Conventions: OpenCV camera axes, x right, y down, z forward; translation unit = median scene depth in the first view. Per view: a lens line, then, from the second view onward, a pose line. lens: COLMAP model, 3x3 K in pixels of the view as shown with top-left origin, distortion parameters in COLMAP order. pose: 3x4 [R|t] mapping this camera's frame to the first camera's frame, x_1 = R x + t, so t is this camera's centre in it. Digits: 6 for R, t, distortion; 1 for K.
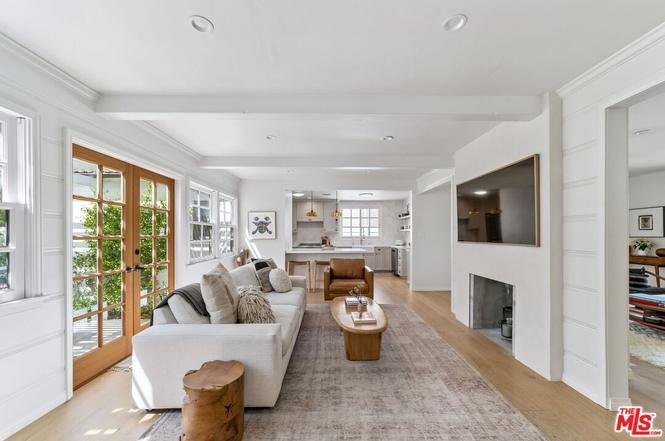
lens RADIAL K [[259.3, 0, 333.7], [0, 259.3, 233.2], [0, 0, 1]] dist [-0.001440, 0.000928]
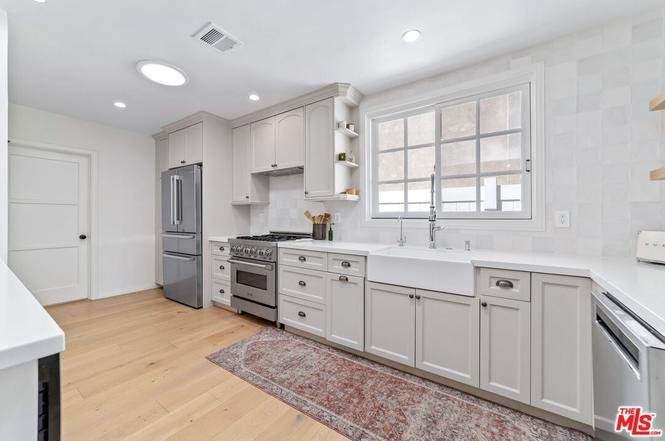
lens RADIAL K [[259.3, 0, 333.0], [0, 259.3, 214.9], [0, 0, 1]] dist [-0.001440, 0.000928]
pose [[0.810899, -0.001069, -0.585186, 0.269634], [0.004080, 0.999984, 0.003827, 0.020642], [0.585172, -0.005491, 0.810890, 1.143184]]
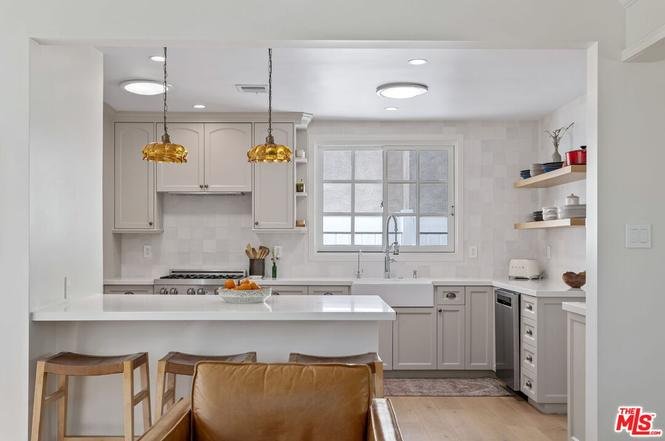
lens RADIAL K [[675.1, 0, 326.8], [0, 675.1, 239.8], [0, 0, 1]] dist [-0.009358, 0.000000]
pose [[0.999952, 0.003668, -0.009122, 0.072602], [-0.003632, 0.999986, 0.003930, 0.003483], [0.009136, -0.003897, 0.999951, 0.412242]]
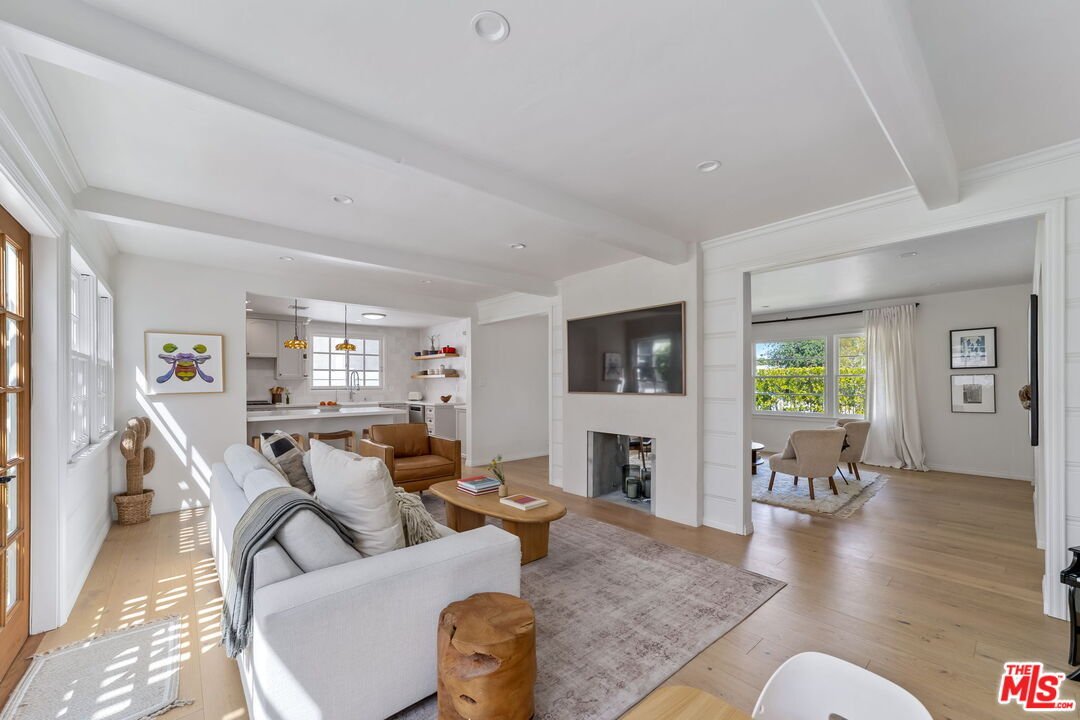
lens RADIAL K [[421.1, 0, 531.1], [0, 421.1, 383.8], [0, 0, 1]] dist [-0.001440, 0.000928]
pose [[0.774929, -0.001595, 0.632046, -0.266540], [-0.002462, 0.999982, 0.005542, 0.000010], [-0.632043, -0.005851, 0.774911, 0.050422]]
